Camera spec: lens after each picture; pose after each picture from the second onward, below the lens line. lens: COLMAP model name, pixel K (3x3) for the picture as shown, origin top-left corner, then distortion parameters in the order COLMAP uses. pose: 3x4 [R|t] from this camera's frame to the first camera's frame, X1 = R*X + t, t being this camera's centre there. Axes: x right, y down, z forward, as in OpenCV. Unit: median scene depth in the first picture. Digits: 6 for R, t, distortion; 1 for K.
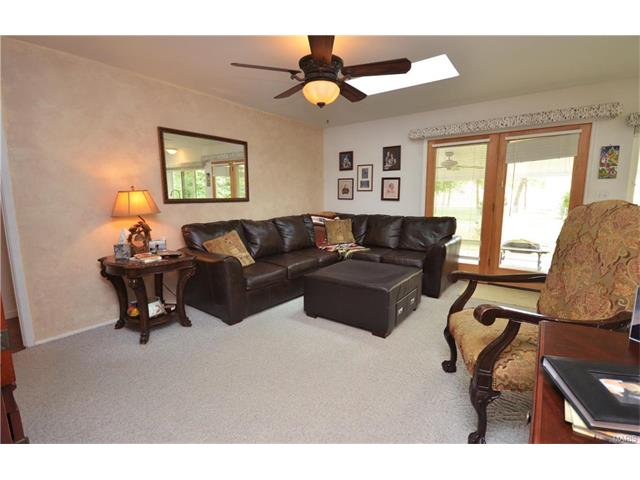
lens RADIAL K [[293.2, 0, 320.0], [0, 293.2, 240.0], [0, 0, 1]] dist [0.001430, -0.007678]
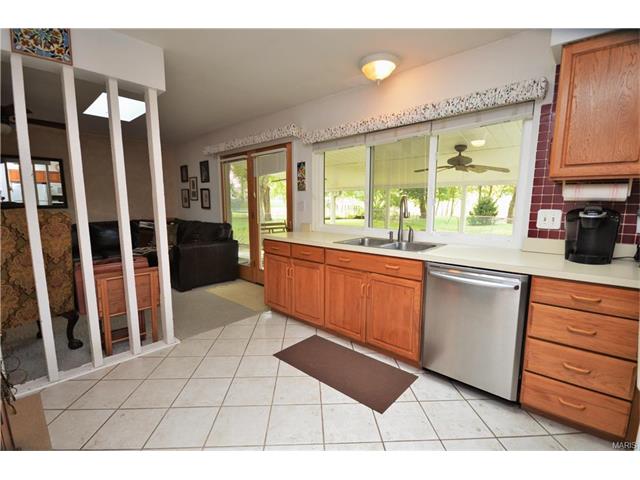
lens RADIAL K [[293.2, 0, 320.0], [0, 293.2, 240.0], [0, 0, 1]] dist [0.001430, -0.007678]
pose [[0.996181, 0.018487, -0.085335, 0.861458], [-0.020941, 0.999390, -0.027947, 0.009643], [0.084766, 0.029628, 0.995960, -0.096953]]
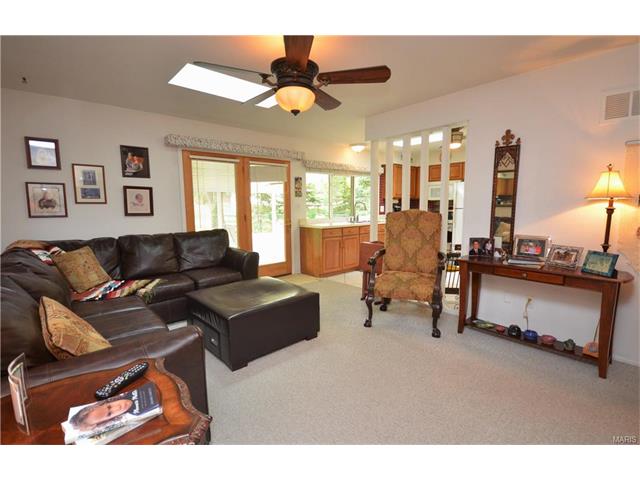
lens RADIAL K [[306.8, 0, 320.0], [0, 306.8, 240.0], [0, 0, 1]] dist [-0.000792, -0.011114]
pose [[0.182709, -0.109575, 0.977042, -0.522986], [0.158737, 0.984020, 0.080673, -0.068487], [-0.970268, 0.140353, 0.197183, 0.429844]]
